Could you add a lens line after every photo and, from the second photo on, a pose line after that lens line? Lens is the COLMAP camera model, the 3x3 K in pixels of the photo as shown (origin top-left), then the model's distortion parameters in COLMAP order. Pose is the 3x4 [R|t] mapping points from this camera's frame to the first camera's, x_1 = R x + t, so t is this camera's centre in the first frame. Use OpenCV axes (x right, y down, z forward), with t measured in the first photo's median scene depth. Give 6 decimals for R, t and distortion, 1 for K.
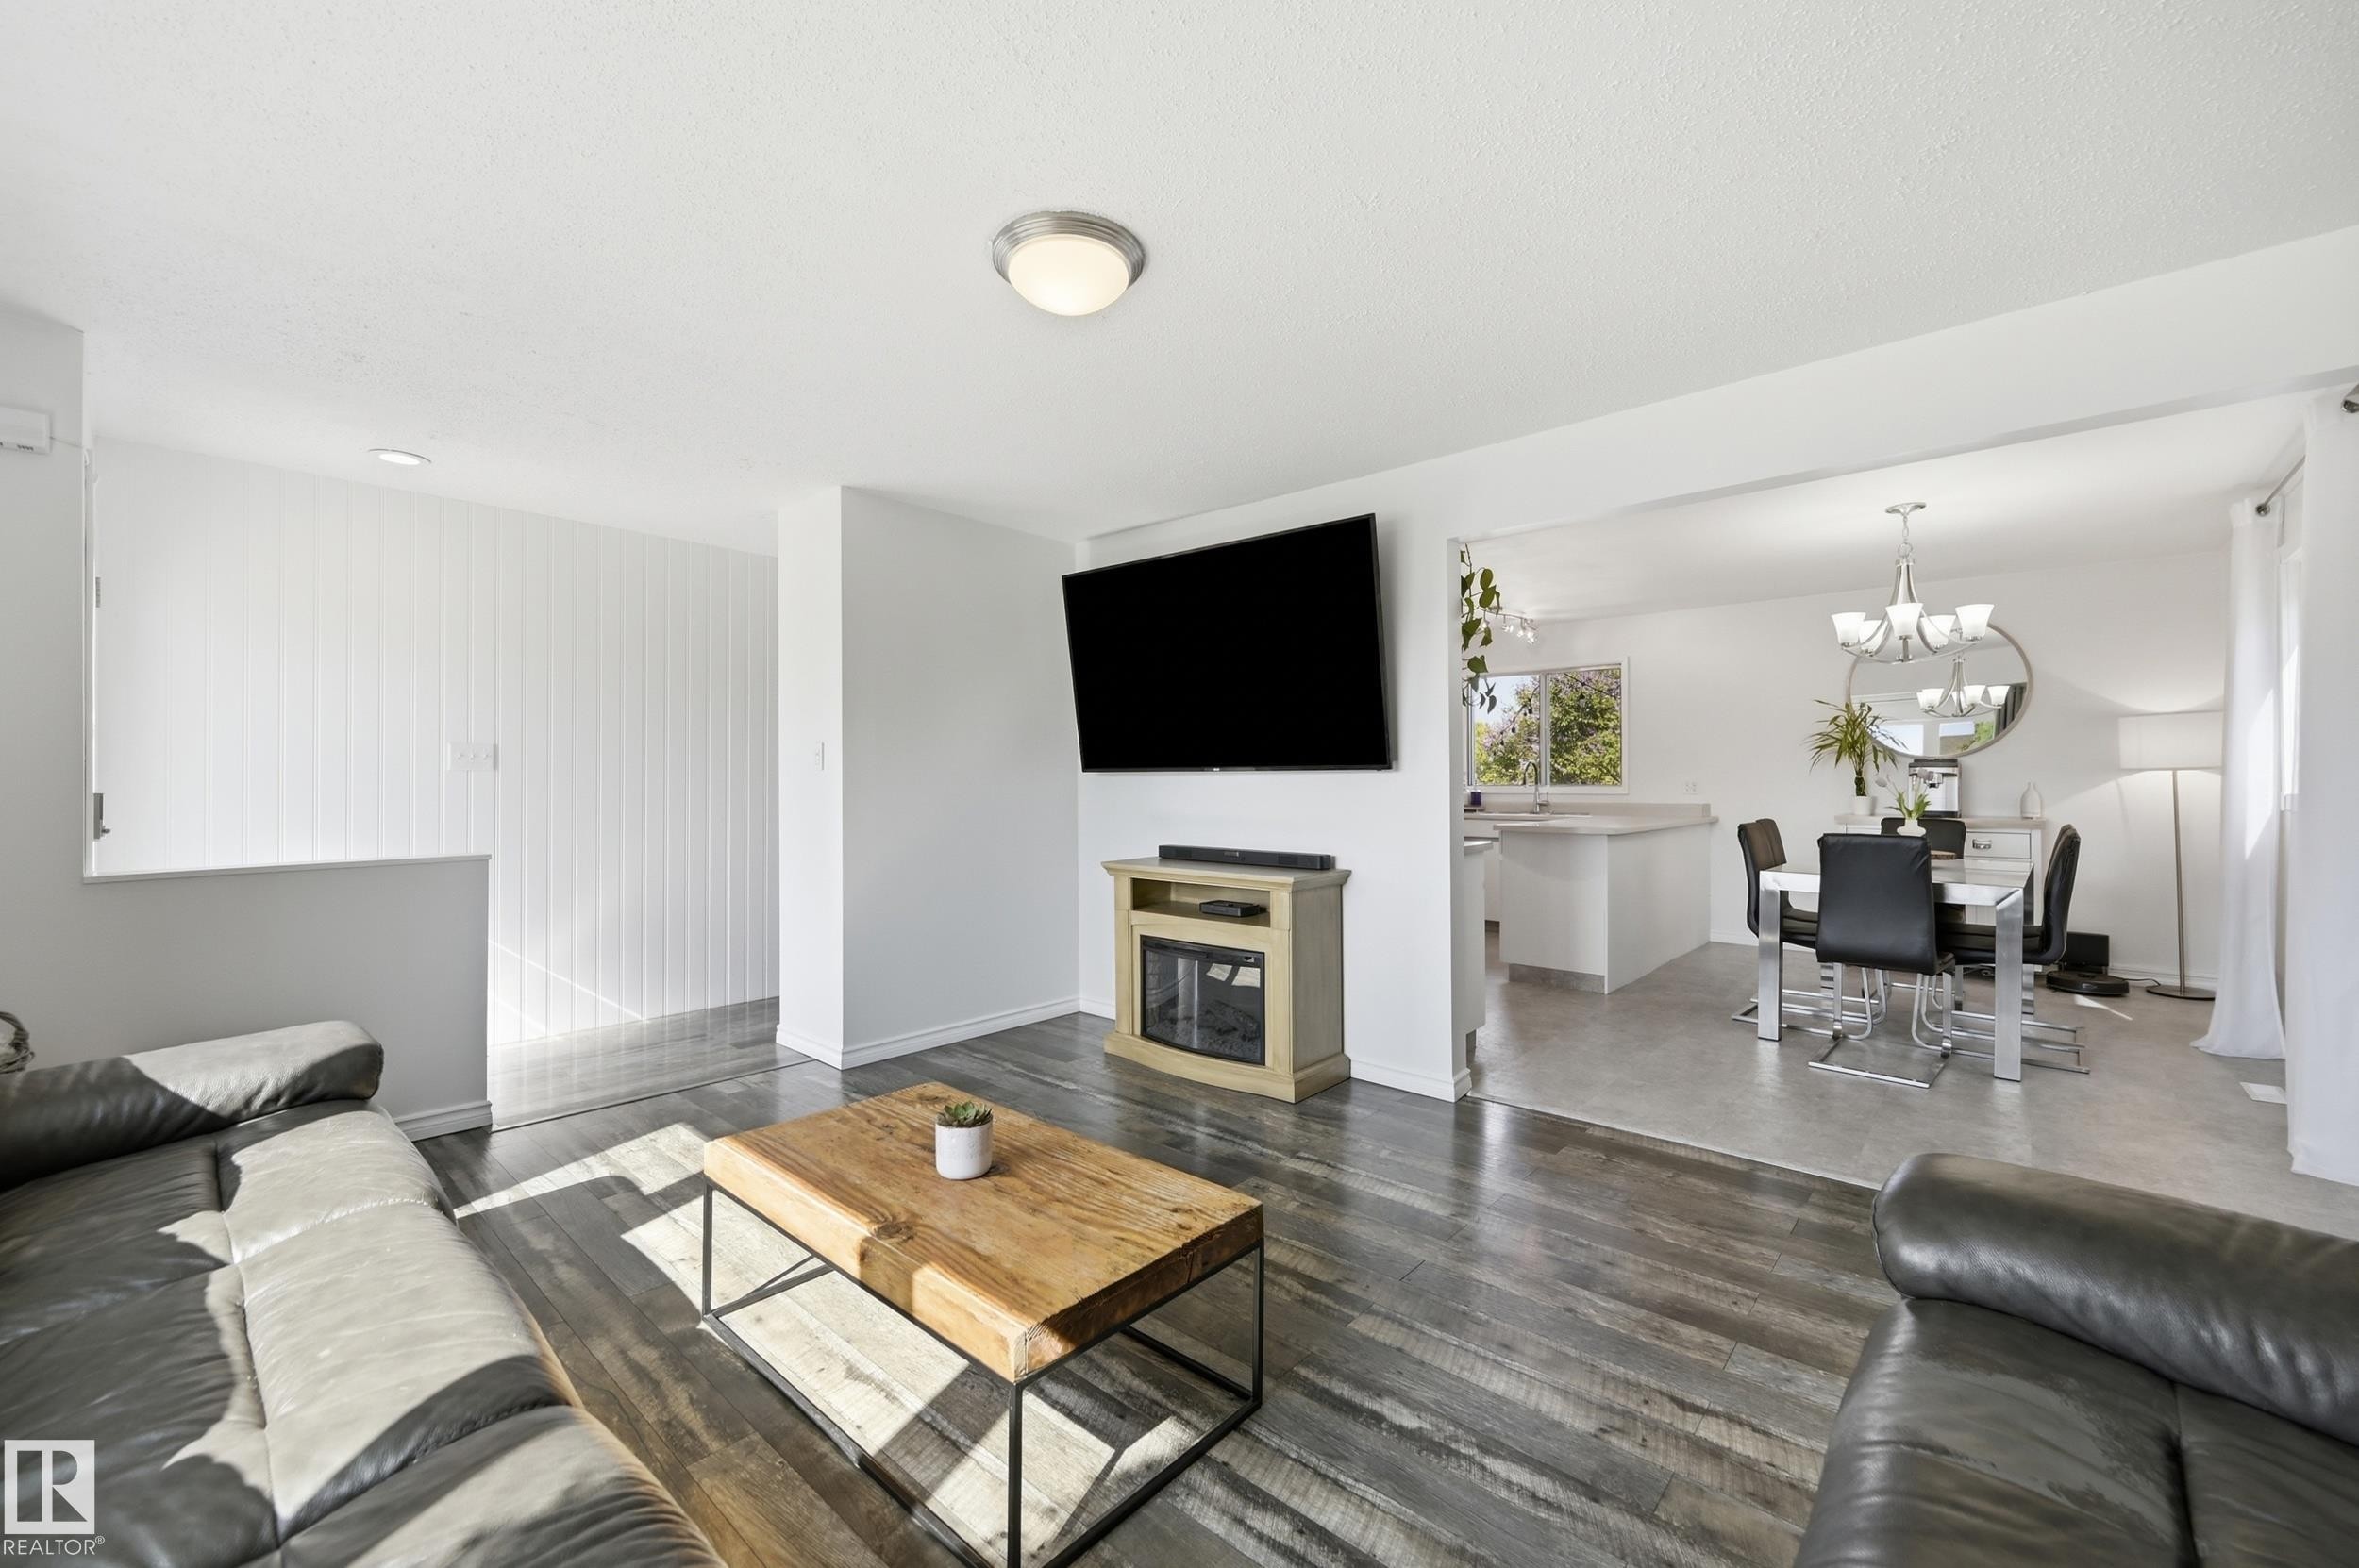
lens RADIAL K [[955.5, 0, 1181.1], [0, 955.5, 777.4], [0, 0, 1]] dist [-0.000229, -0.000017]
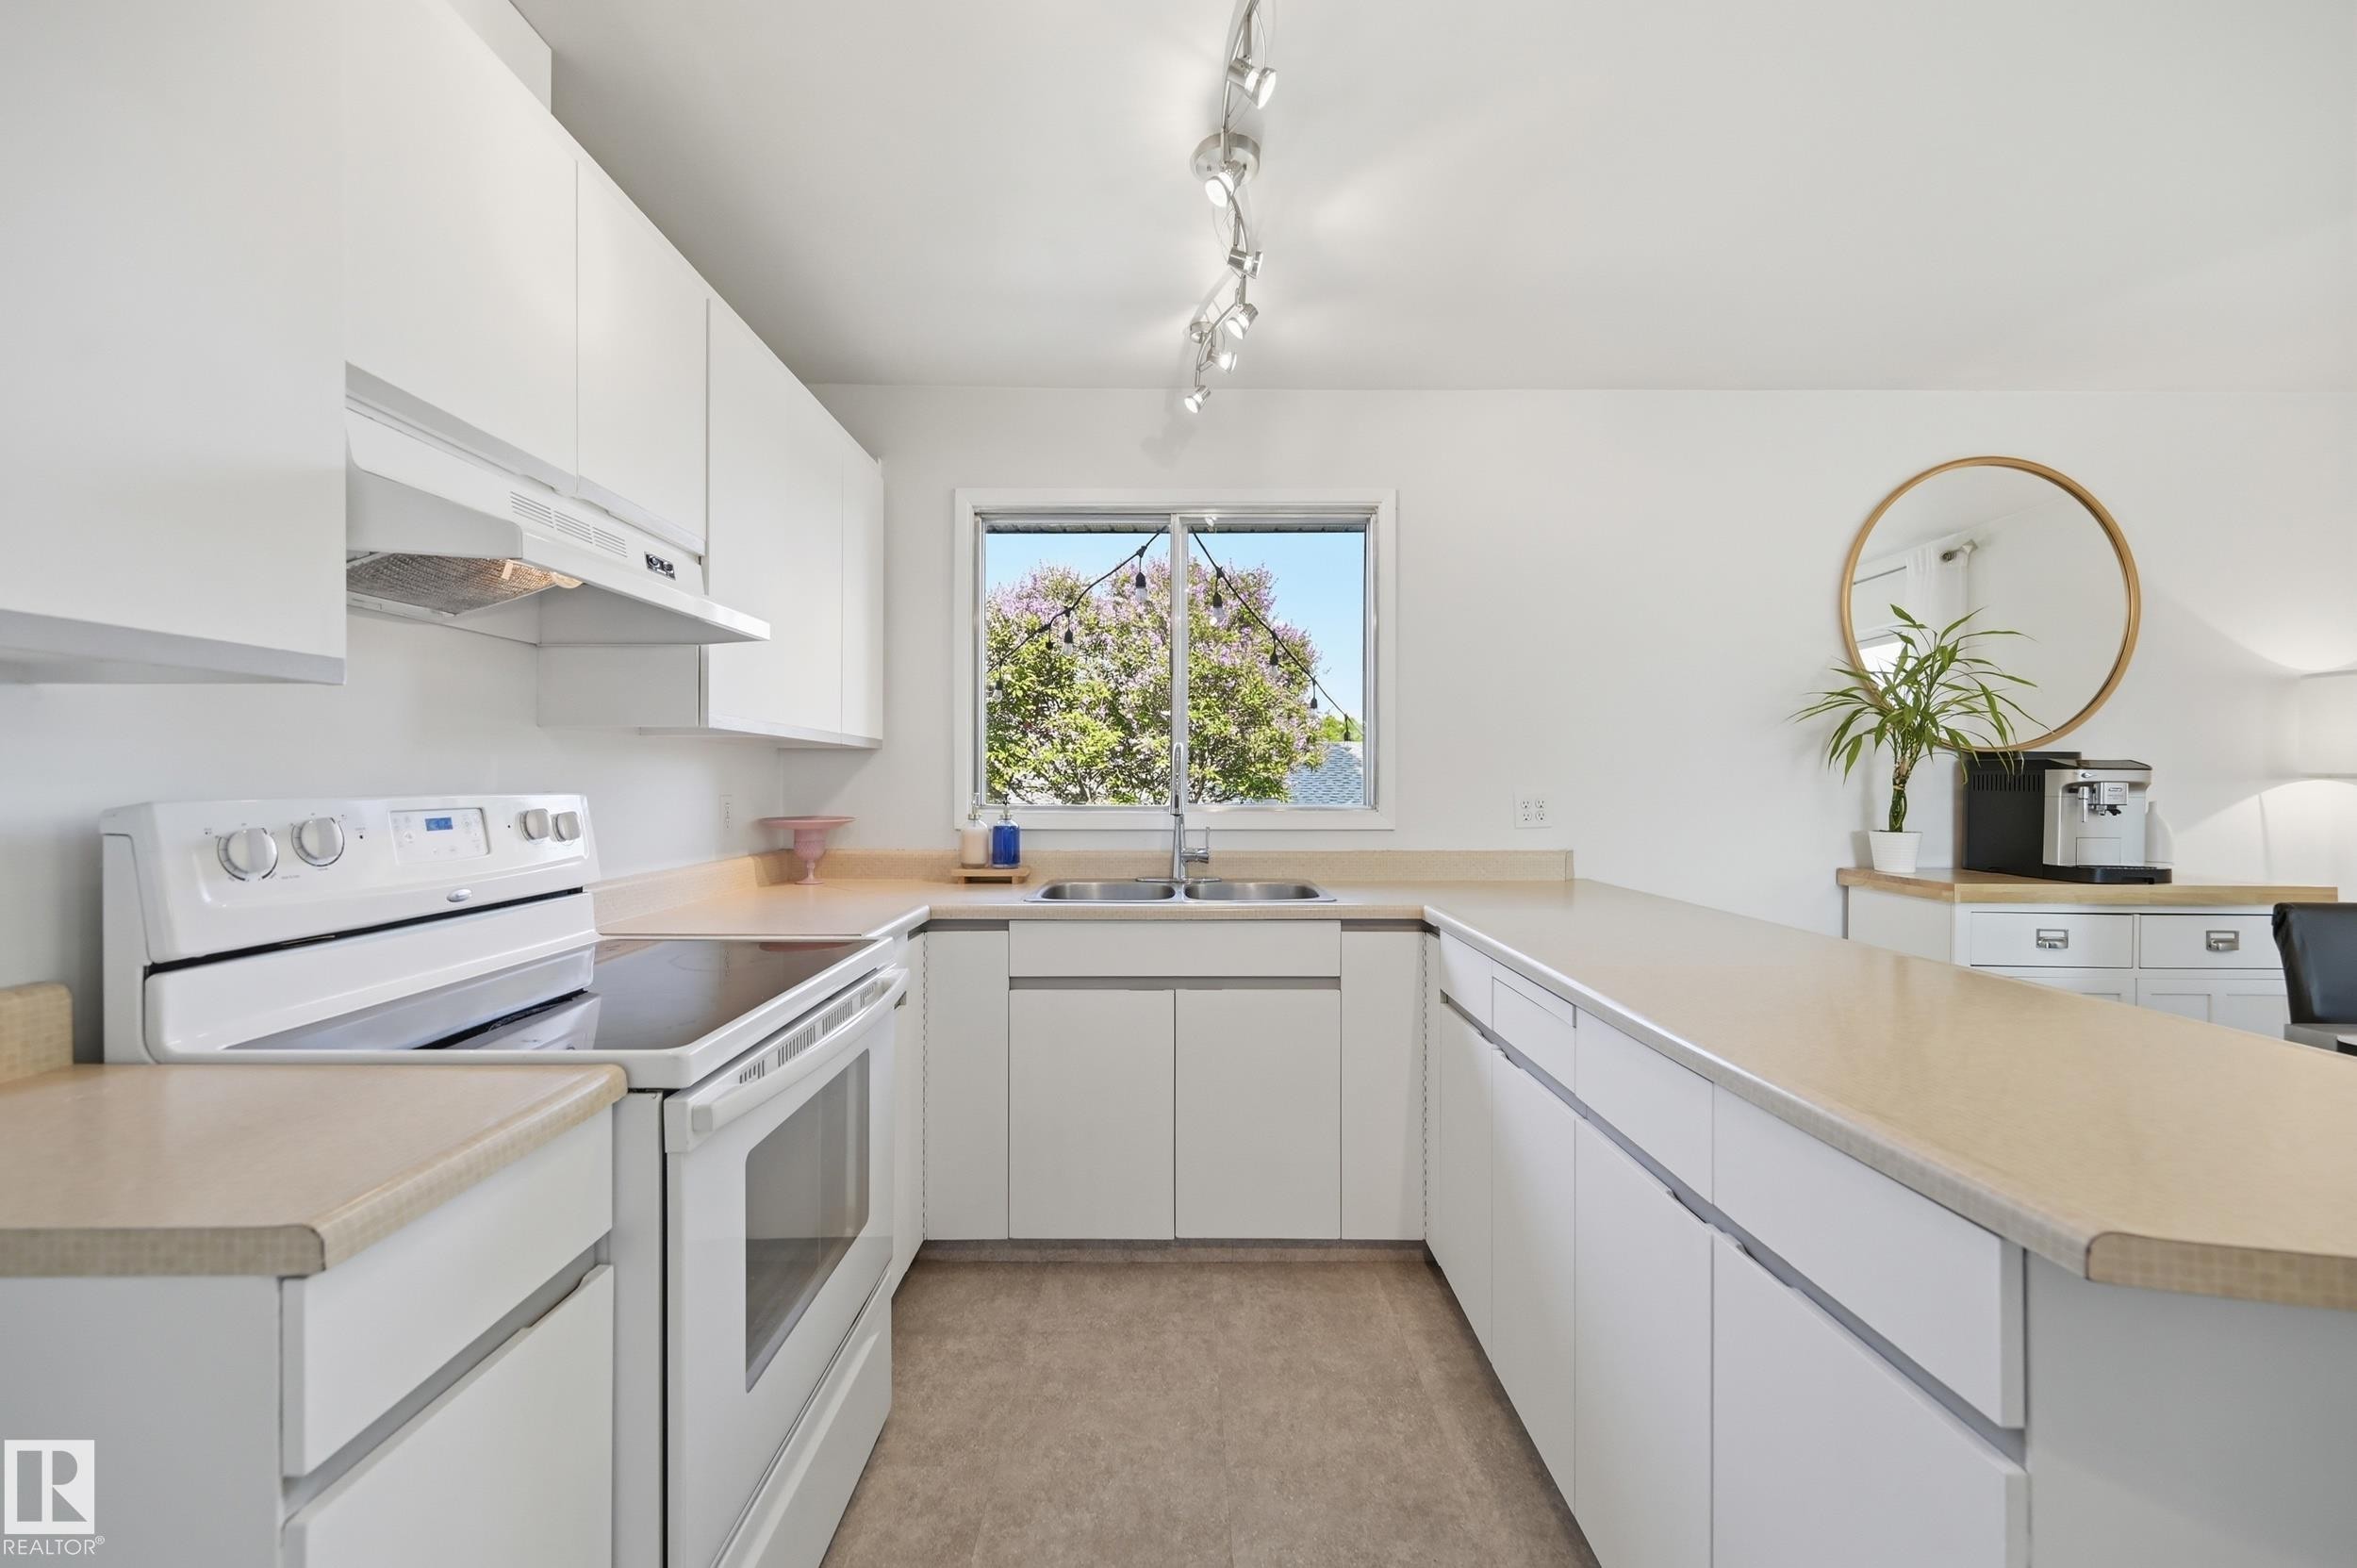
lens RADIAL K [[935.7, 0, 1186.5], [0, 935.7, 789.2], [0, 0, 1]] dist [-0.000749, -0.000130]
pose [[0.744122, -0.002594, 0.668039, 0.158228], [-0.003934, 0.999958, 0.008265, -0.002671], [-0.668032, -0.008778, 0.744080, 0.886789]]
